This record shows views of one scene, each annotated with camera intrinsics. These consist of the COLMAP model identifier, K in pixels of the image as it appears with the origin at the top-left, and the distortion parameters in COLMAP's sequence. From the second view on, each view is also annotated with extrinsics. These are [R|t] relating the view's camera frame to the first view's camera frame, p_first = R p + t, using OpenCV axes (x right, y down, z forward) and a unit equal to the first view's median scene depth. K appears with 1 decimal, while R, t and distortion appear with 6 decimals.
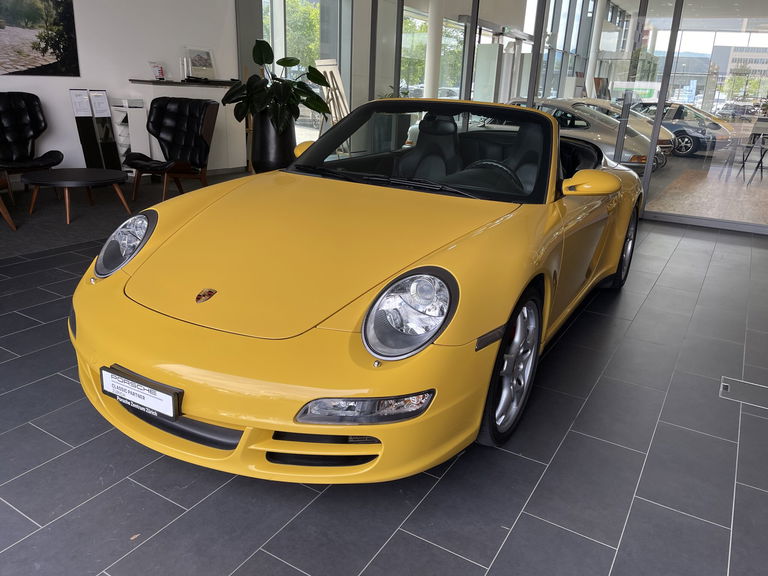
lens RADIAL K [[580.2, 0, 387.0], [0, 580.2, 285.3], [0, 0, 1]] dist [0.086870, -0.124463]
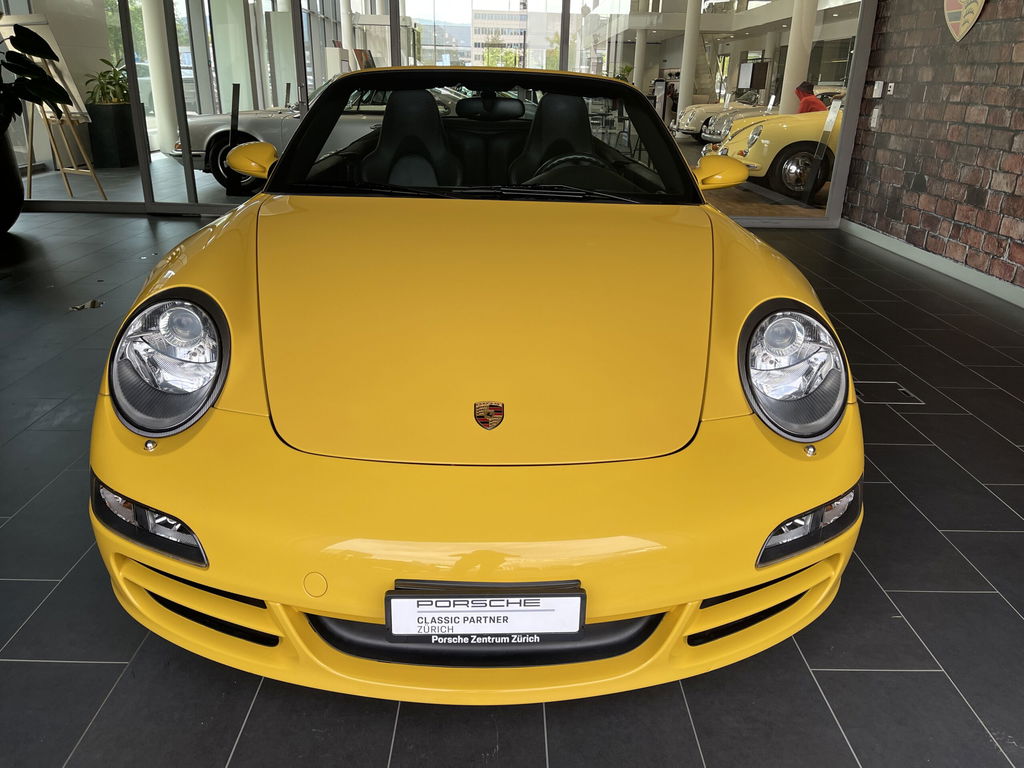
lens RADIAL K [[773.5, 0, 515.9], [0, 773.5, 380.4], [0, 0, 1]] dist [0.086870, -0.124463]
pose [[0.844023, -0.206930, 0.494778, -0.685551], [0.178689, 0.978356, 0.104357, -0.093131], [-0.505663, 0.000332, 0.862731, 0.359426]]
